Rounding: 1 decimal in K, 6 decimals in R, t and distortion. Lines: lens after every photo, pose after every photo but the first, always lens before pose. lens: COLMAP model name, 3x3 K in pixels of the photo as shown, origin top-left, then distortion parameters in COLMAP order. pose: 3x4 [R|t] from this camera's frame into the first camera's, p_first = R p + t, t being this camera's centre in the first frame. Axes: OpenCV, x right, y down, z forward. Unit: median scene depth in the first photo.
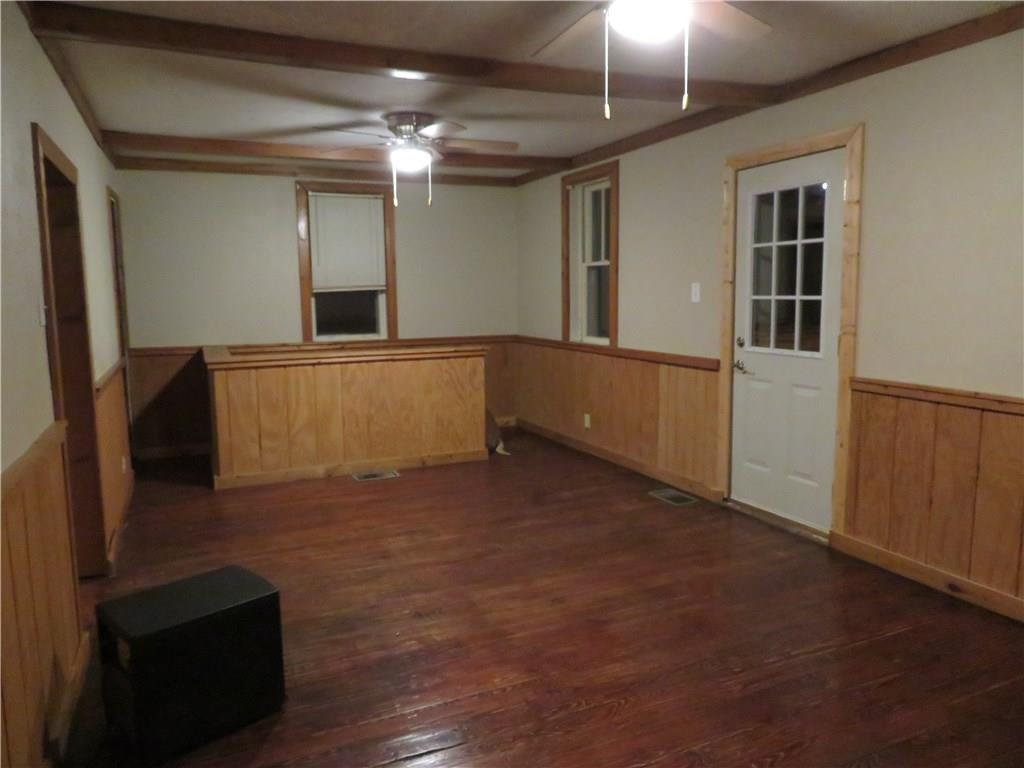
lens RADIAL K [[733.2, 0, 512.0], [0, 733.2, 384.0], [0, 0, 1]] dist [-0.007757, -0.003357]
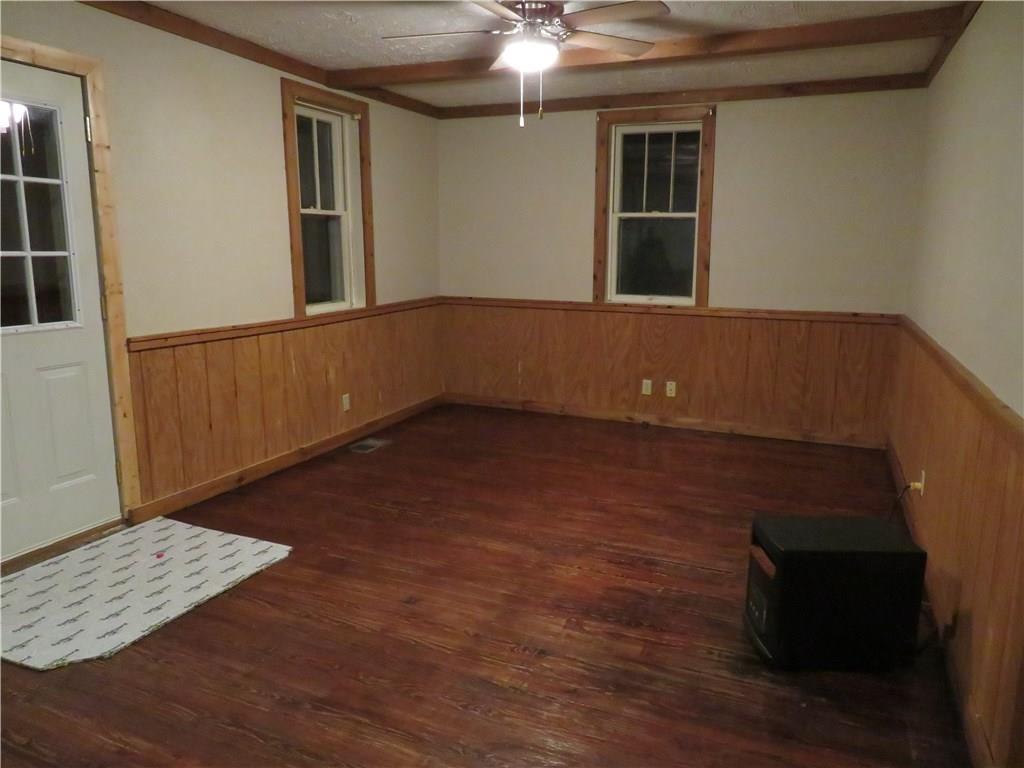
lens RADIAL K [[733.2, 0, 512.0], [0, 733.2, 384.0], [0, 0, 1]] dist [-0.007757, -0.003357]
pose [[-0.677728, -0.128509, 0.723996, -0.610753], [0.091878, 0.962094, 0.256777, -0.164589], [-0.729550, 0.240544, -0.640231, 1.388134]]
